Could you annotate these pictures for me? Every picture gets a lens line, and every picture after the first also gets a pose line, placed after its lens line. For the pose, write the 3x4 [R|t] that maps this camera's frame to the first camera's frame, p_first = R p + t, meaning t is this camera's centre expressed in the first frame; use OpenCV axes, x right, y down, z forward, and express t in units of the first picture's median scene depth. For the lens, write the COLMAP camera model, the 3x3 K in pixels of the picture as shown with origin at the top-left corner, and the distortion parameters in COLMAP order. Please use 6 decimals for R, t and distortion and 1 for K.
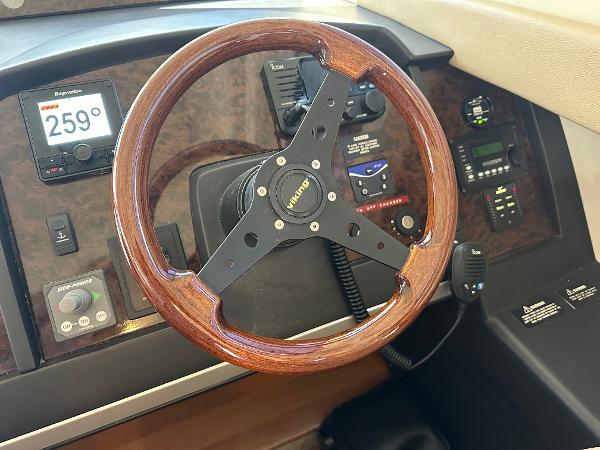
lens RADIAL K [[423.4, 0, 299.1], [0, 423.4, 224.6], [0, 0, 1]] dist [-0.004430, -0.001834]
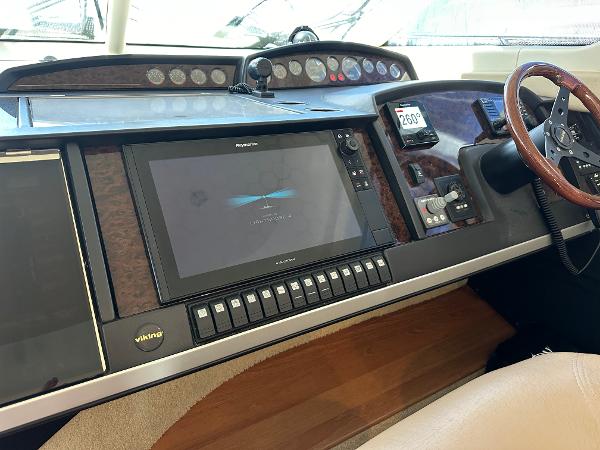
lens RADIAL K [[423.4, 0, 300.7], [0, 423.4, 224.5], [0, 0, 1]] dist [-0.004430, -0.001834]
pose [[0.993377, -0.025502, 0.112031, -1.221149], [0.052624, 0.967757, -0.246326, 0.633471], [-0.102137, 0.250590, 0.962690, -0.623052]]
